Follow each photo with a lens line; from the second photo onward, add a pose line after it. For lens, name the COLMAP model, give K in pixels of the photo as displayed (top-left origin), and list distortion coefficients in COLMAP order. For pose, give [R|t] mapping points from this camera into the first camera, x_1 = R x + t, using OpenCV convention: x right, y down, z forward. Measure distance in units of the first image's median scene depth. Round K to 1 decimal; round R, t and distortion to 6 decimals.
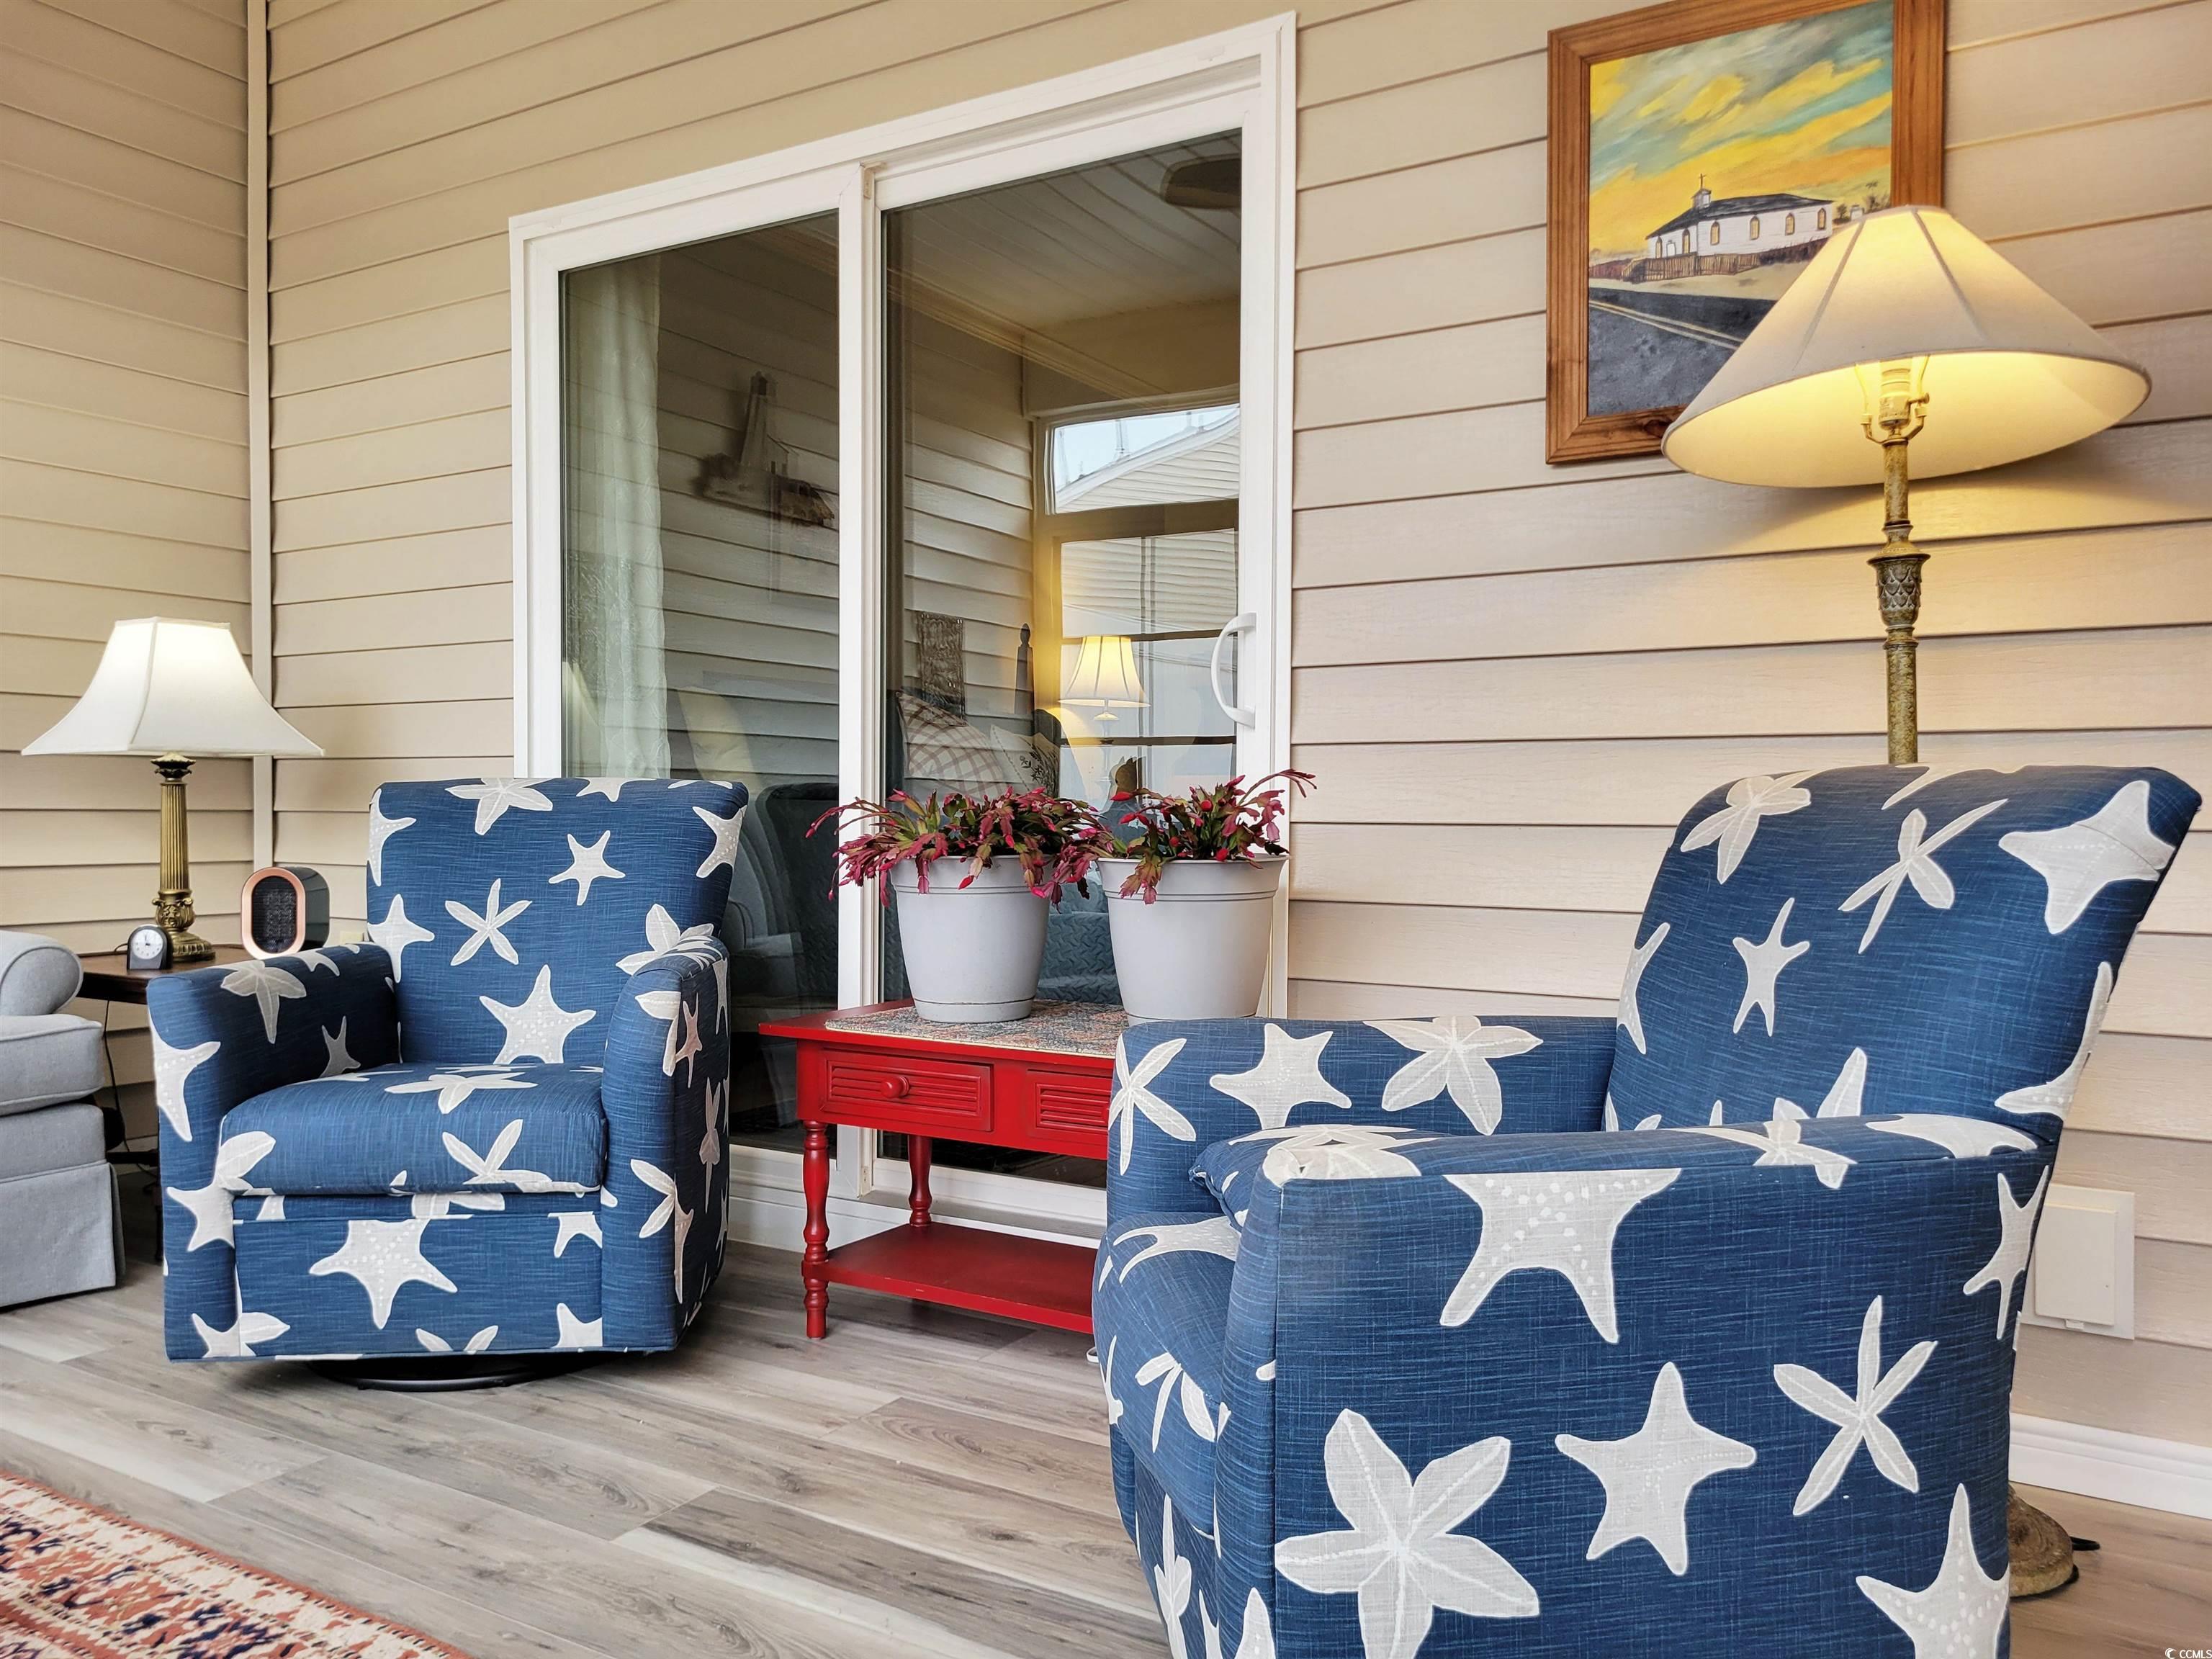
lens RADIAL K [[1664.0, 0, 1121.8], [0, 1664.0, 834.0], [0, 0, 1]] dist [0.074687, -0.061249]
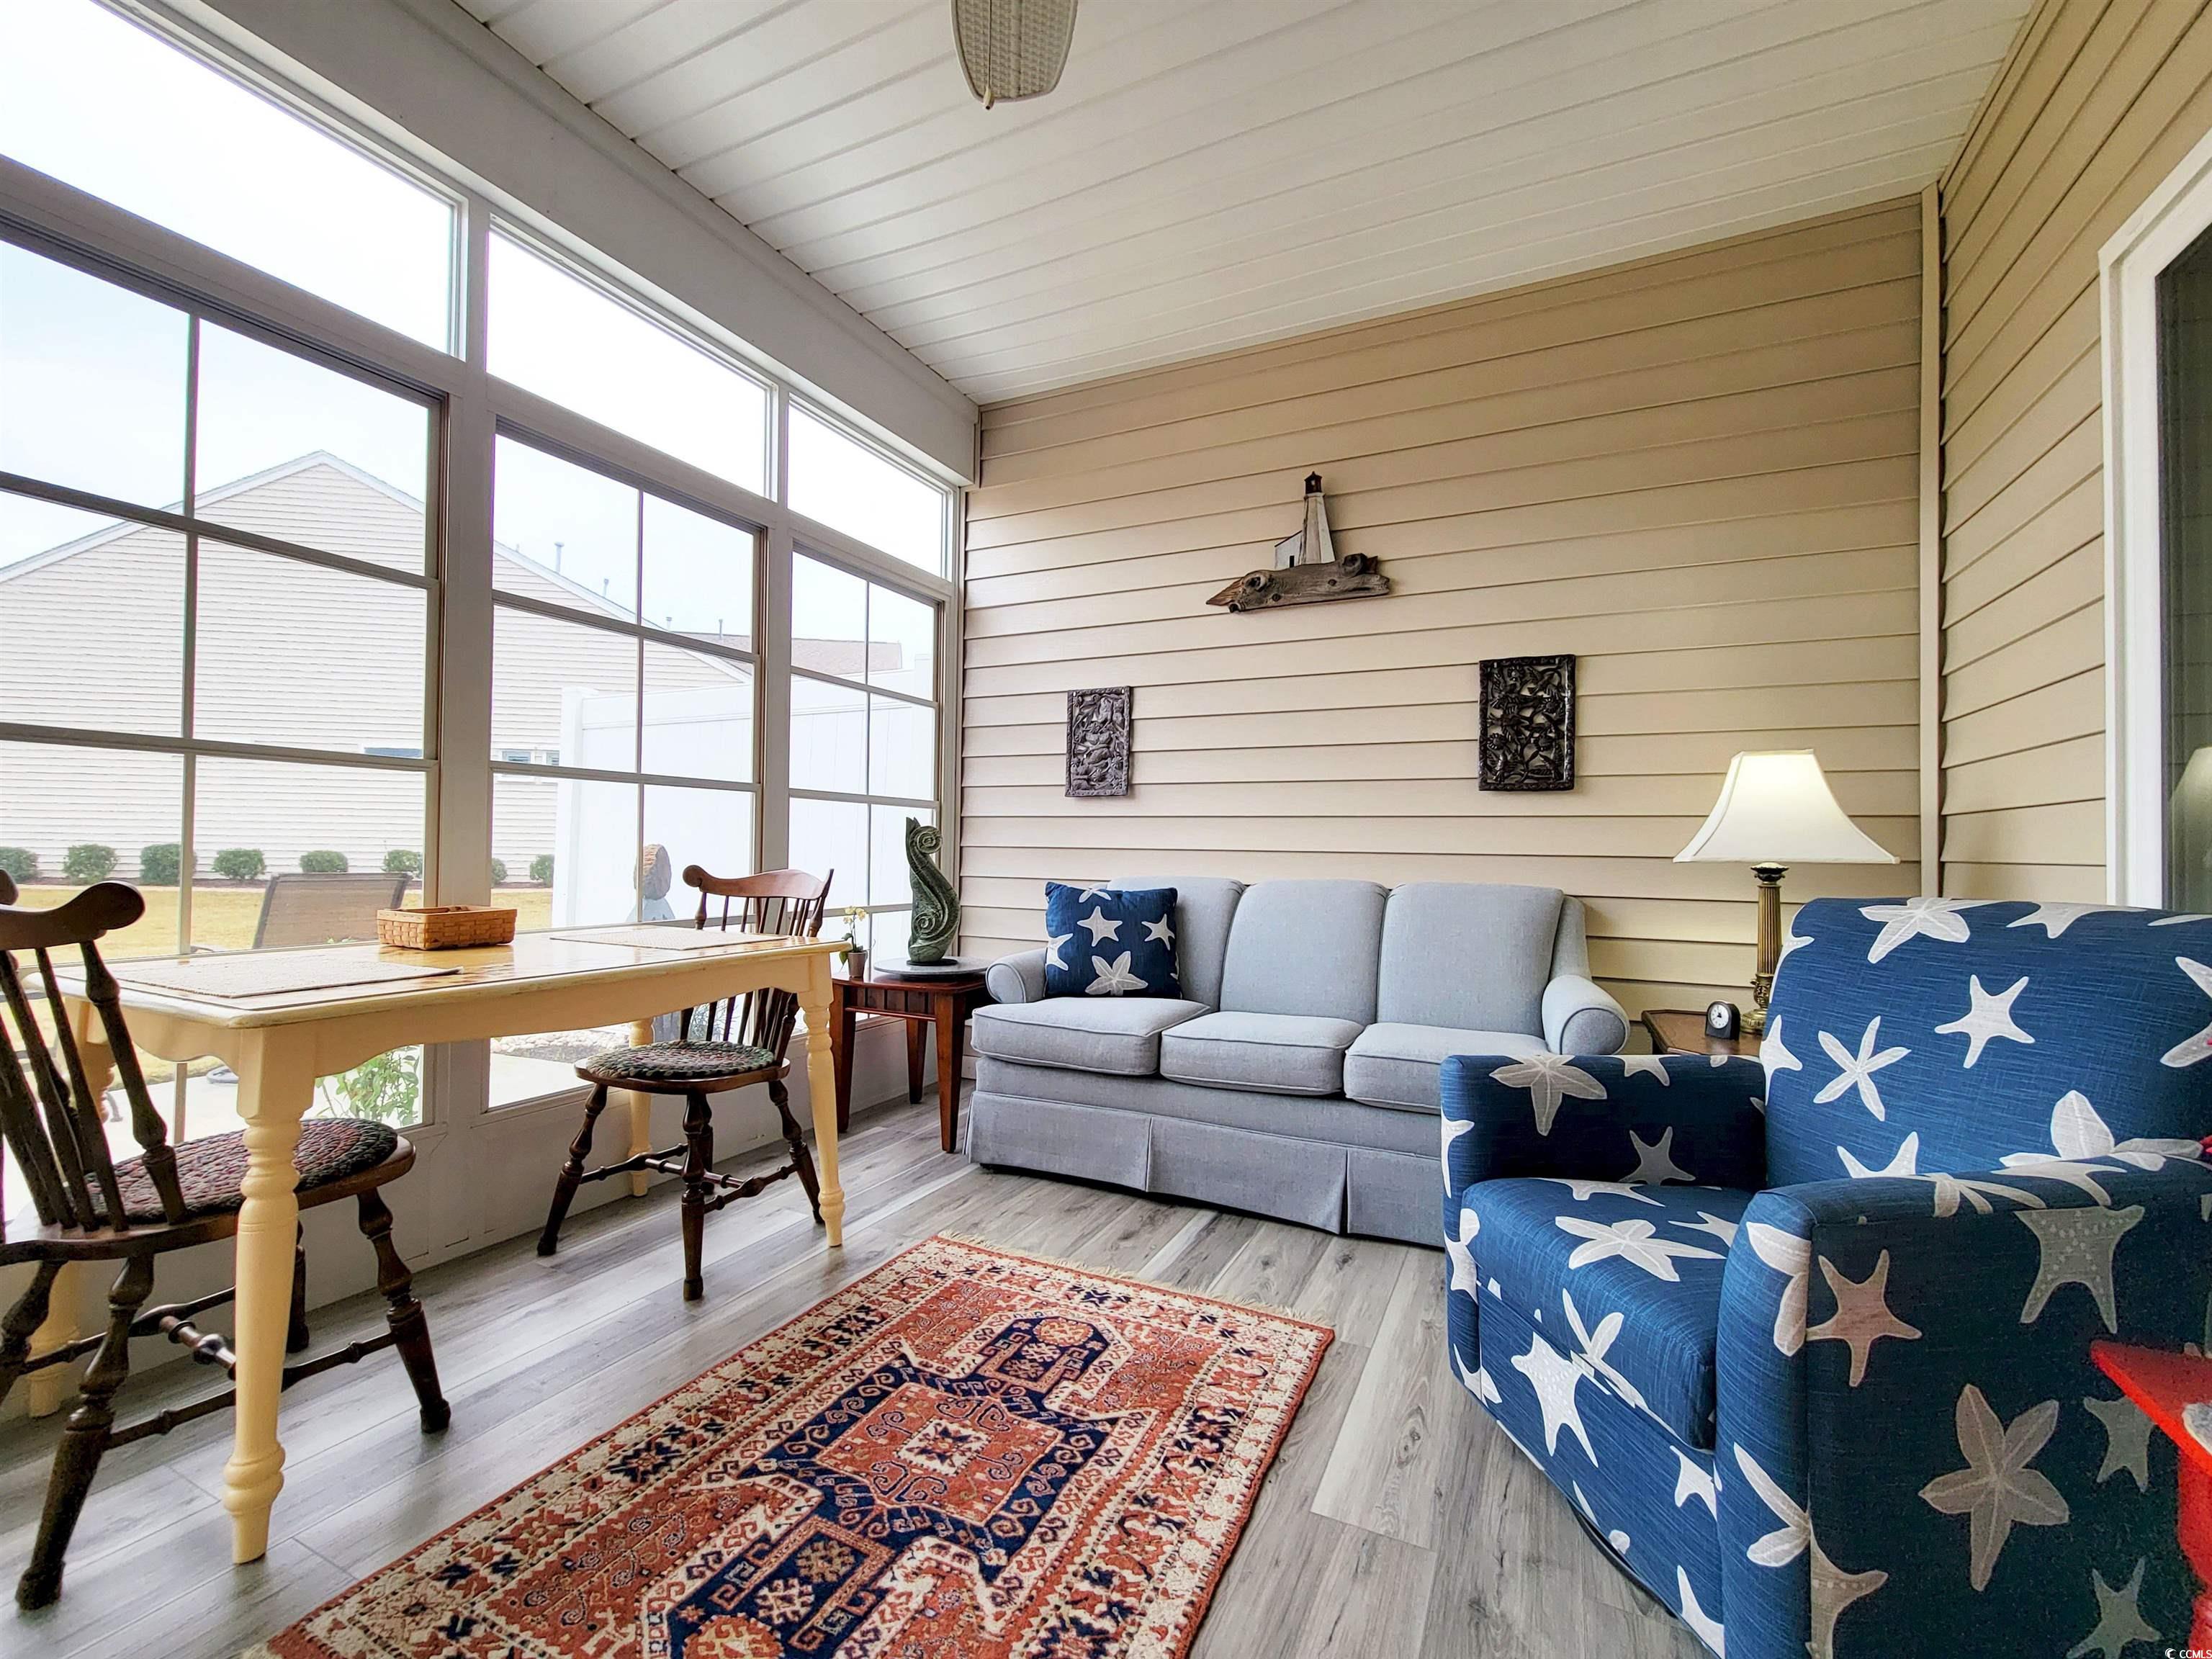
lens RADIAL K [[936.2, 0, 1102.8], [0, 936.2, 837.8], [0, 0, 1]] dist [0.000582, -0.000118]
pose [[0.091511, -0.016634, -0.995665, 0.094952], [-0.028439, 0.999409, -0.019310, -0.054578], [0.995398, 0.030083, 0.090984, 0.661838]]
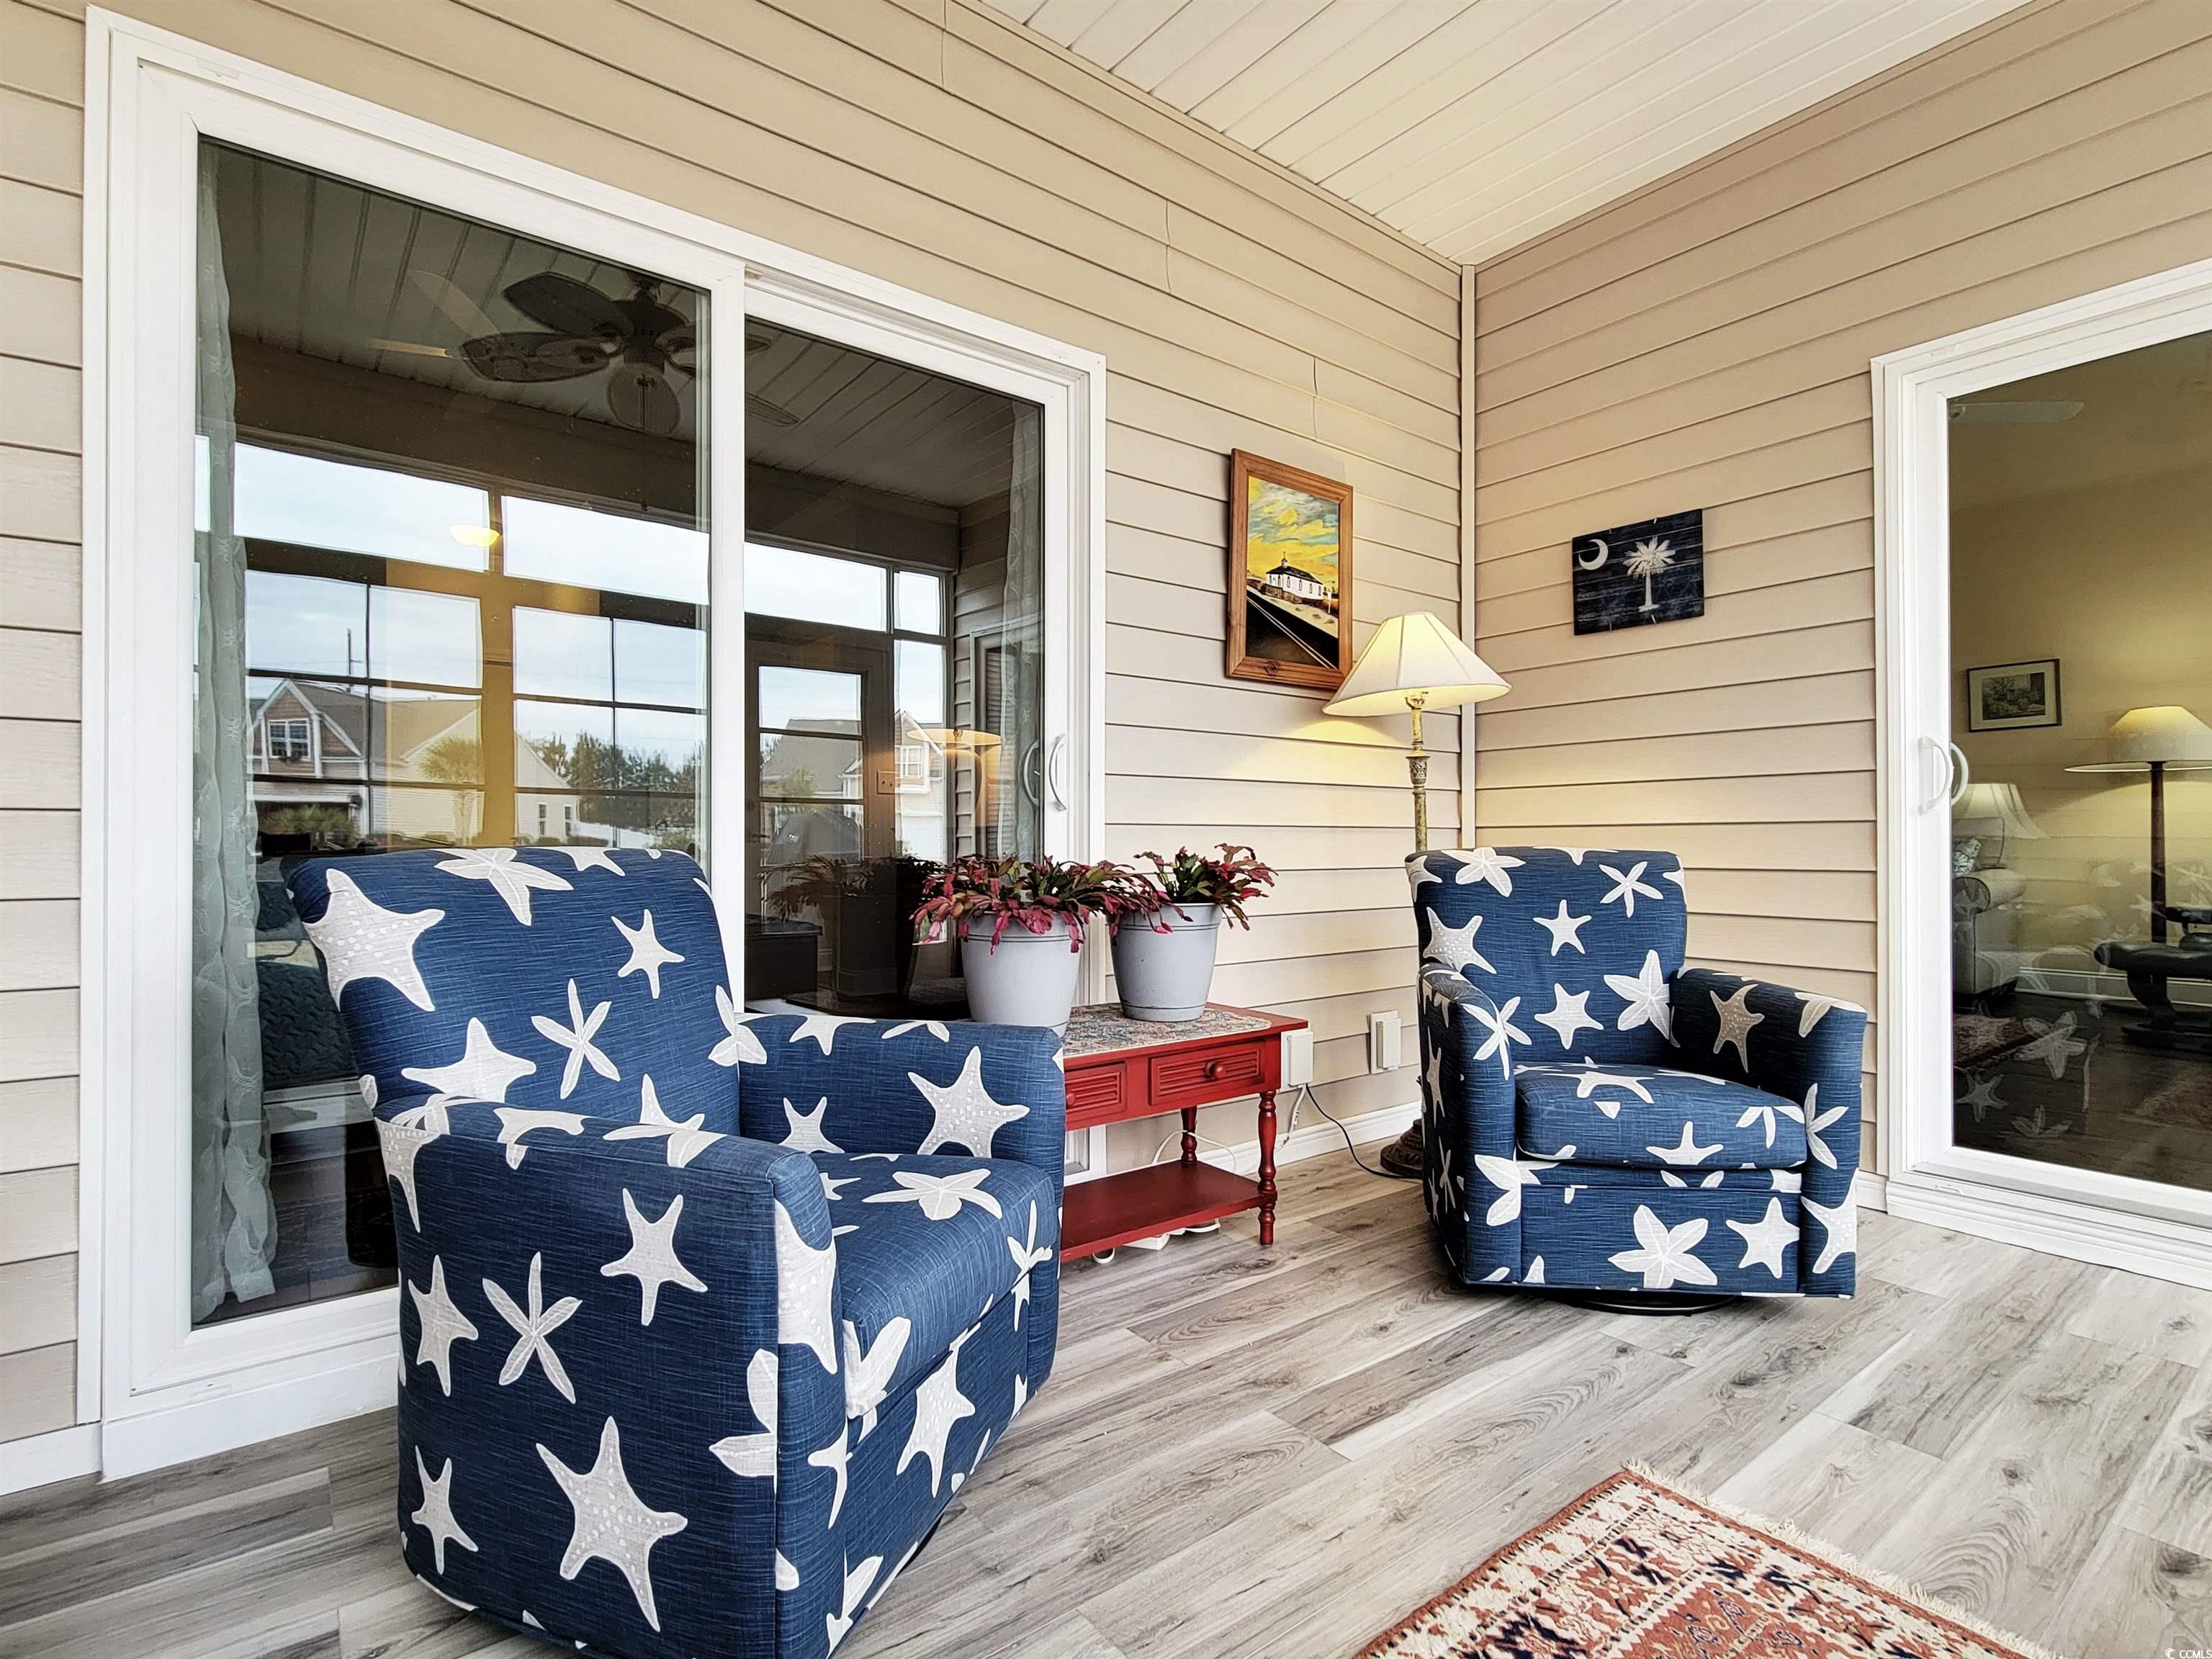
lens RADIAL K [[1083.4, 0, 1099.6], [0, 1083.4, 838.5], [0, 0, 1]] dist [0.005365, -0.000393]
pose [[0.357320, -0.003266, 0.933976, -0.909726], [0.015721, 0.999873, -0.002518, -0.040778], [-0.933850, 0.015582, 0.357326, 0.705024]]
